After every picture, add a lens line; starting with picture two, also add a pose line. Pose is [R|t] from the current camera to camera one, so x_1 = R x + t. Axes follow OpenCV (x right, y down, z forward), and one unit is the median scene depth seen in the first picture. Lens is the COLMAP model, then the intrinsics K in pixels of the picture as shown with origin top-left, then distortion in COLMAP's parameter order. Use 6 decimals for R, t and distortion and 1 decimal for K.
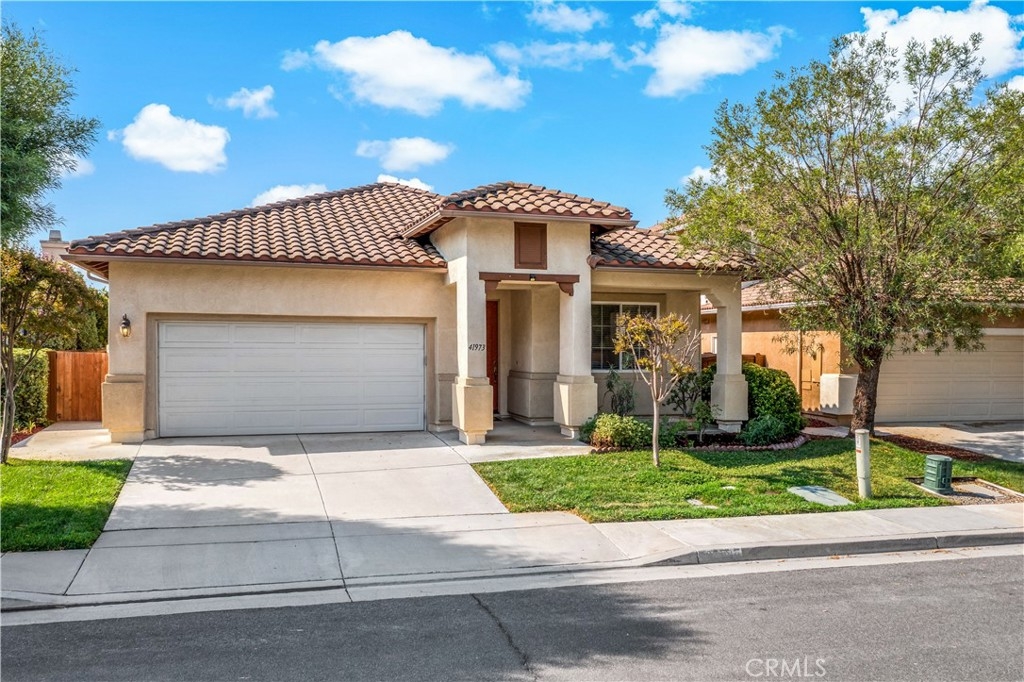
lens RADIAL K [[781.9, 0, 509.7], [0, 781.9, 366.6], [0, 0, 1]] dist [-0.015098, 0.003383]
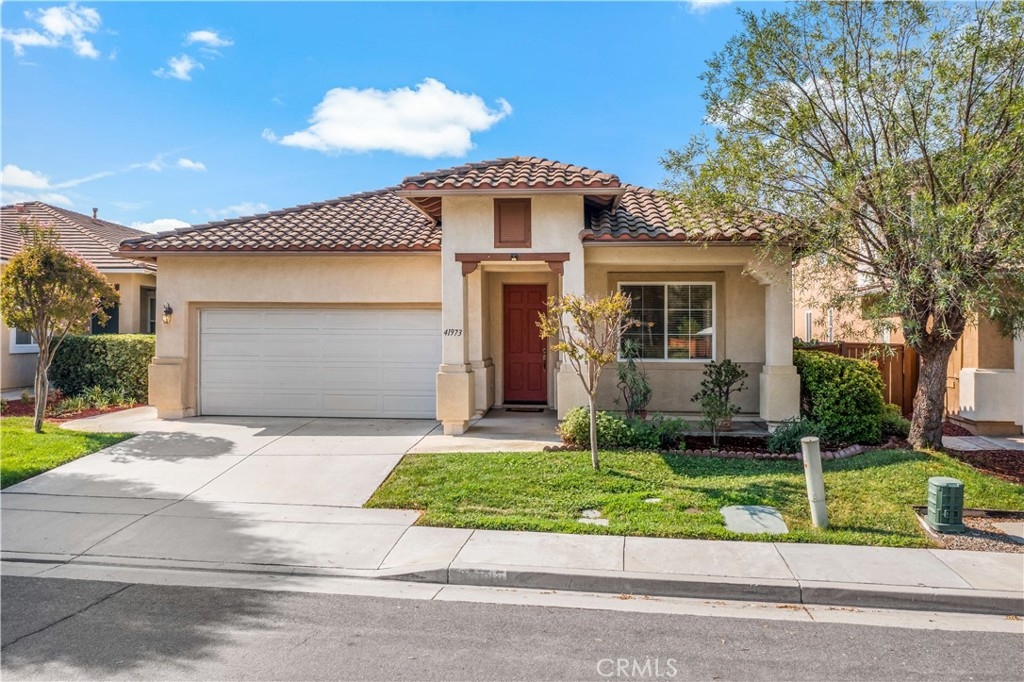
lens RADIAL K [[781.9, 0, 509.7], [0, 781.9, 366.6], [0, 0, 1]] dist [-0.015098, 0.003383]
pose [[0.926995, 0.015255, -0.374764, 0.439751], [-0.010300, 0.999831, 0.015221, 0.001353], [0.374933, -0.010250, 0.926995, 0.166998]]
